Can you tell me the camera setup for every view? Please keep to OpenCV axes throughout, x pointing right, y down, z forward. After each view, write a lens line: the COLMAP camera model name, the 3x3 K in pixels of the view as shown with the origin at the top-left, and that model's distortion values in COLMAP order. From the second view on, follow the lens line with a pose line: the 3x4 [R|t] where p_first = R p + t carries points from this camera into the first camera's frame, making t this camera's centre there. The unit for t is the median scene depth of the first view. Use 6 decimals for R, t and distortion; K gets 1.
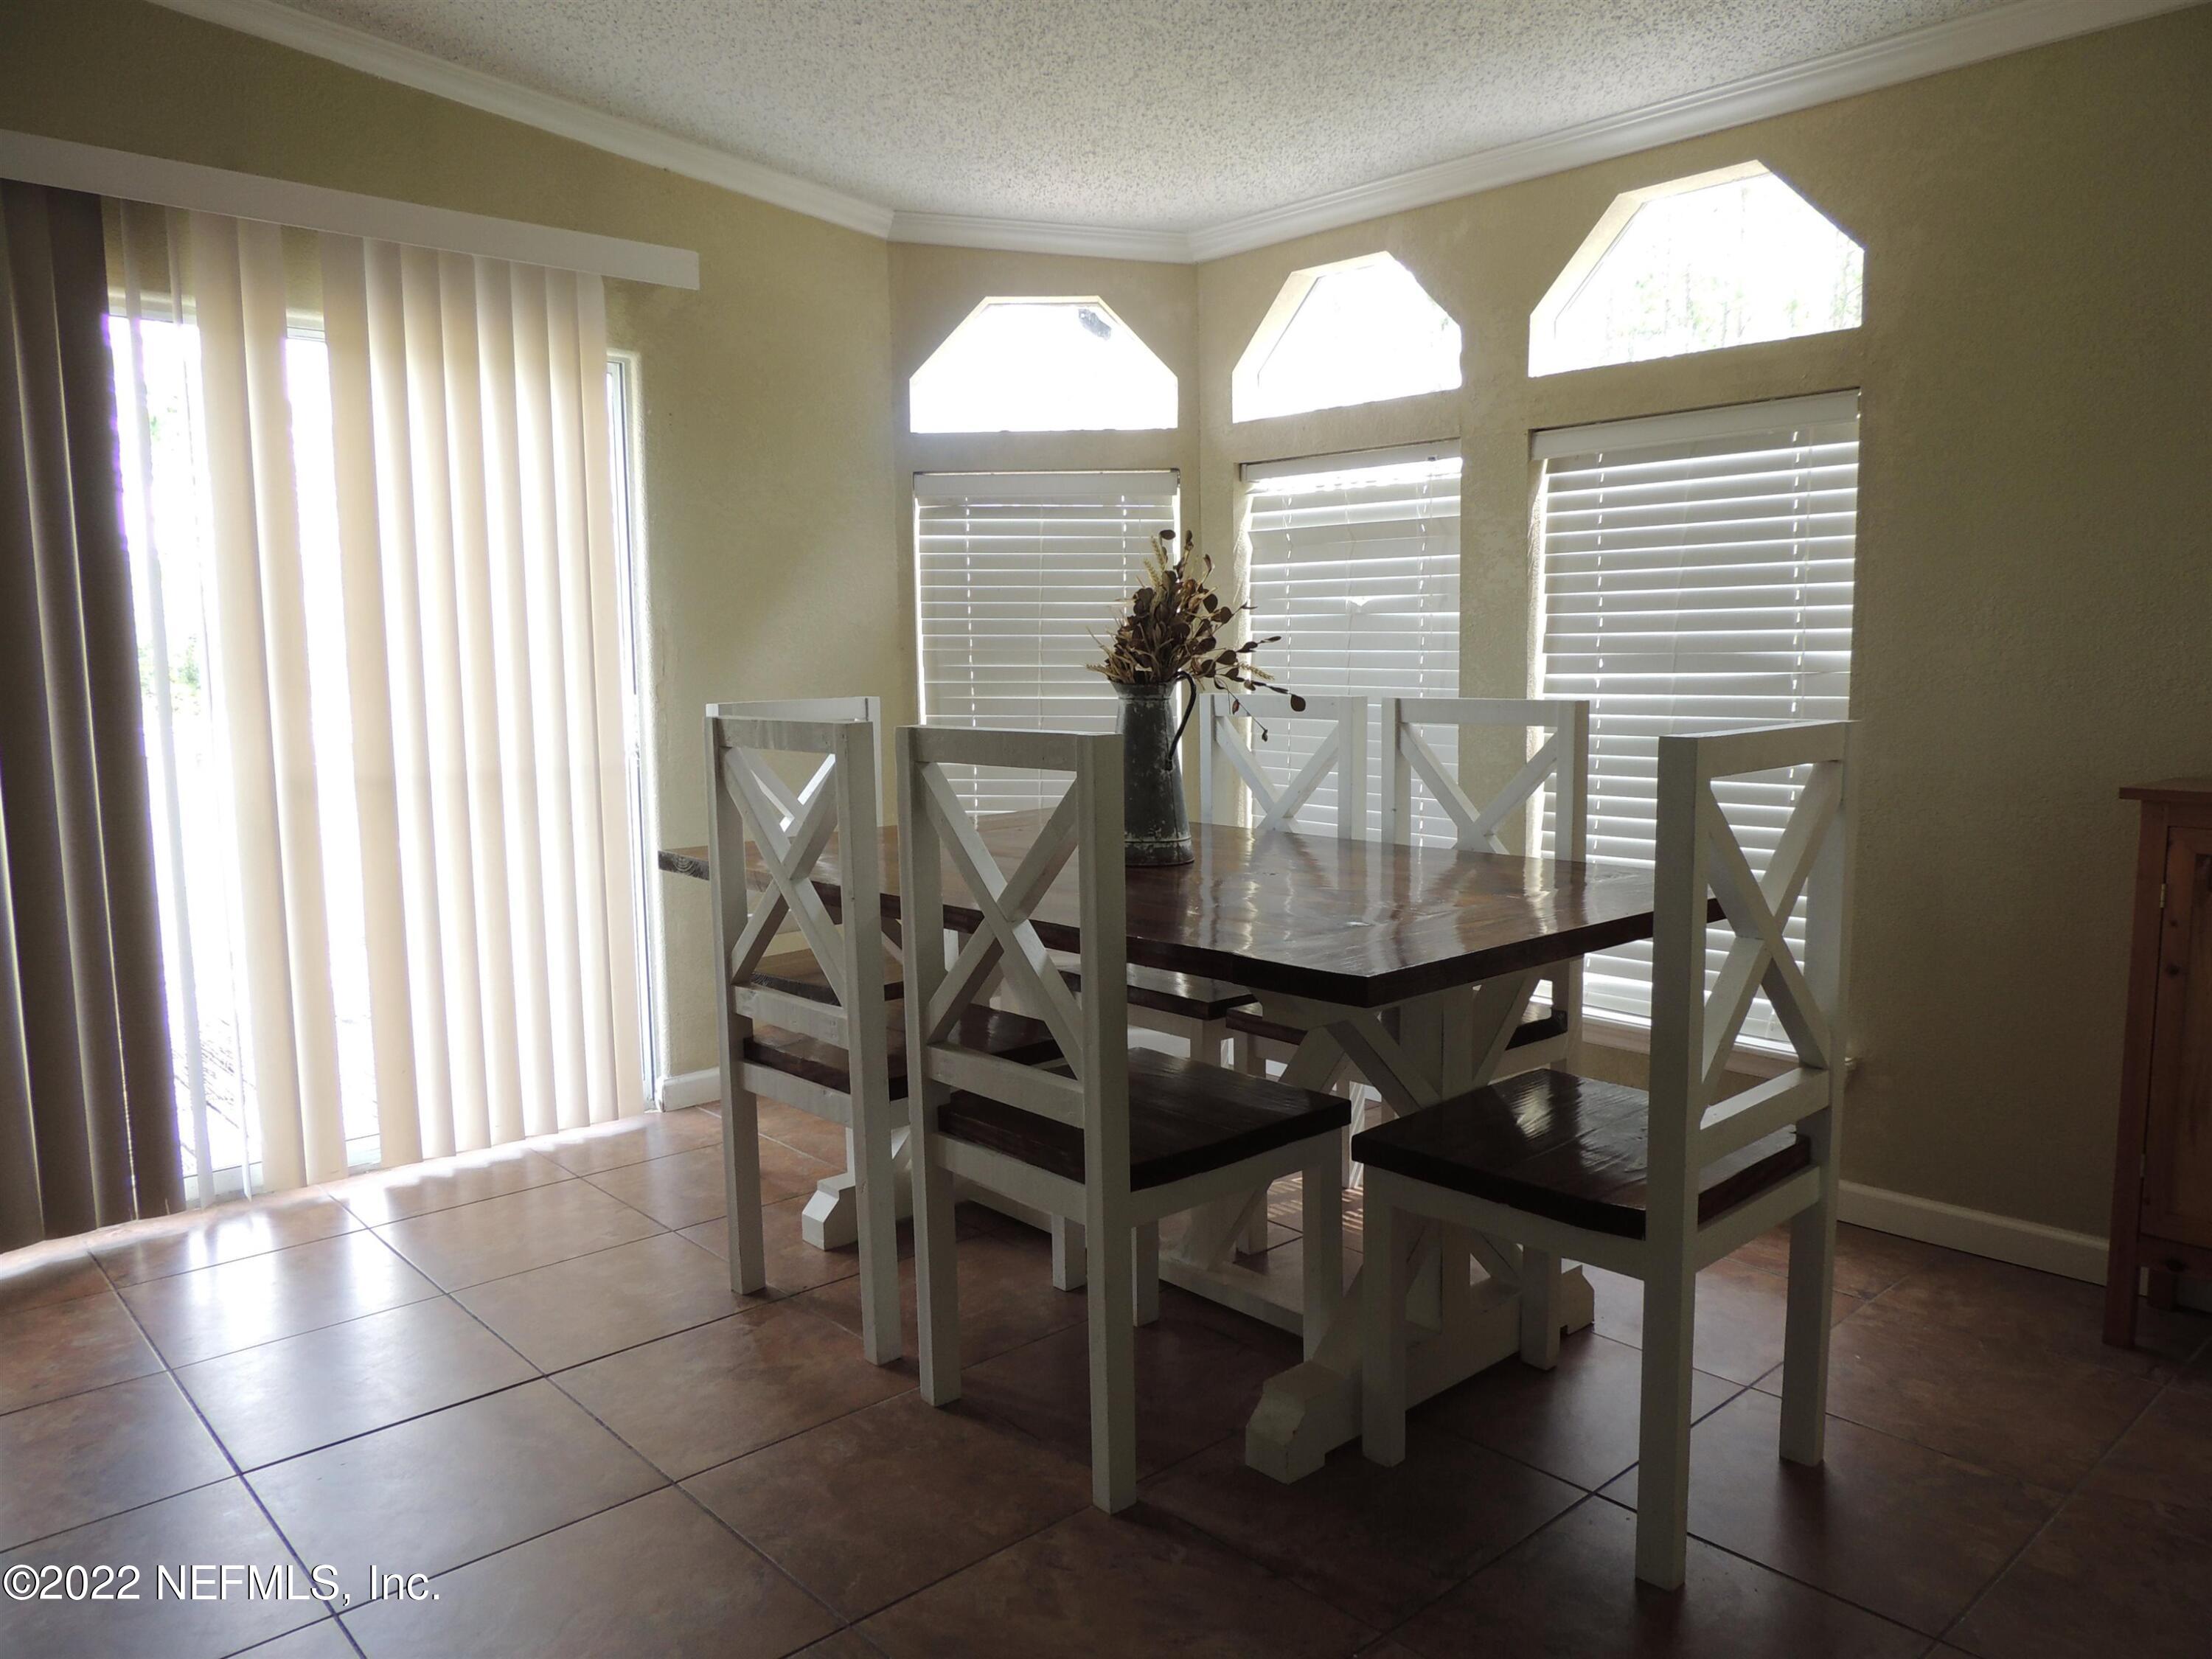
lens RADIAL K [[1575.4, 0, 1110.5], [0, 1575.4, 838.7], [0, 0, 1]] dist [-0.022136, 0.006183]
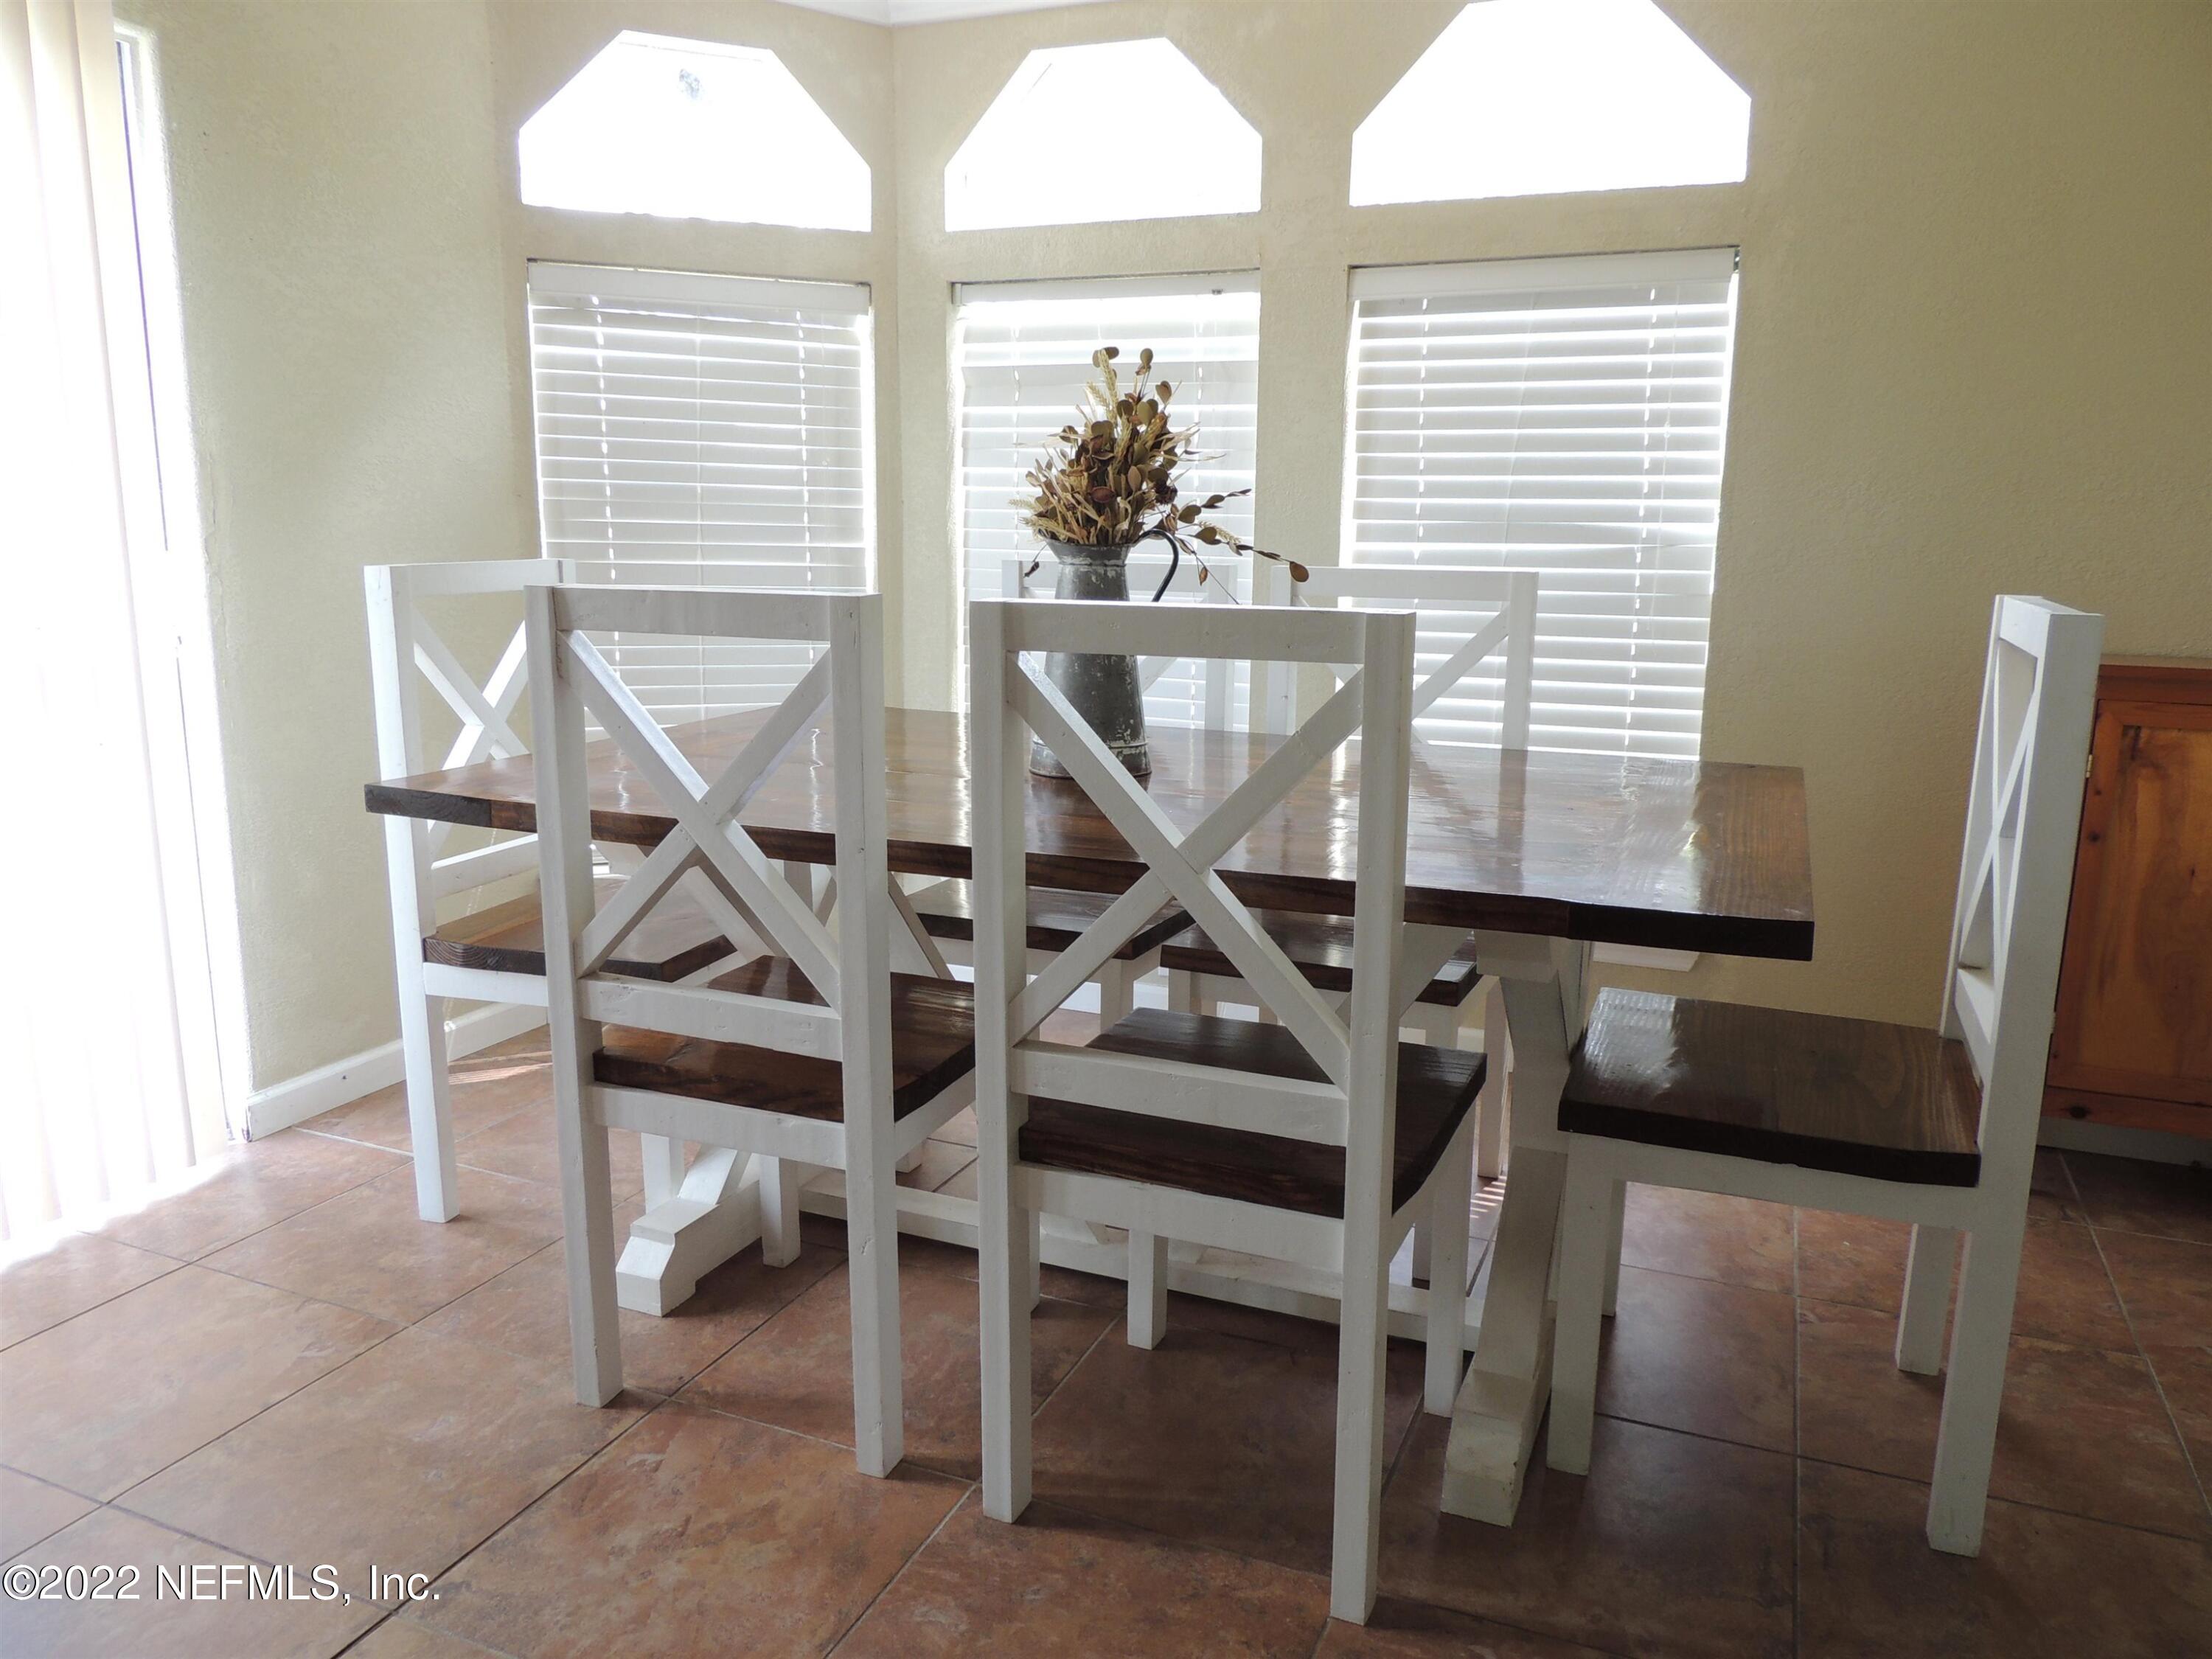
lens RADIAL K [[1575.4, 0, 1110.5], [0, 1575.4, 838.7], [0, 0, 1]] dist [-0.022136, 0.006183]
pose [[0.906523, -0.060825, 0.417752, -0.246646], [0.027125, 0.995913, 0.086145, -0.016381], [-0.421284, -0.066761, 0.904468, 0.225458]]
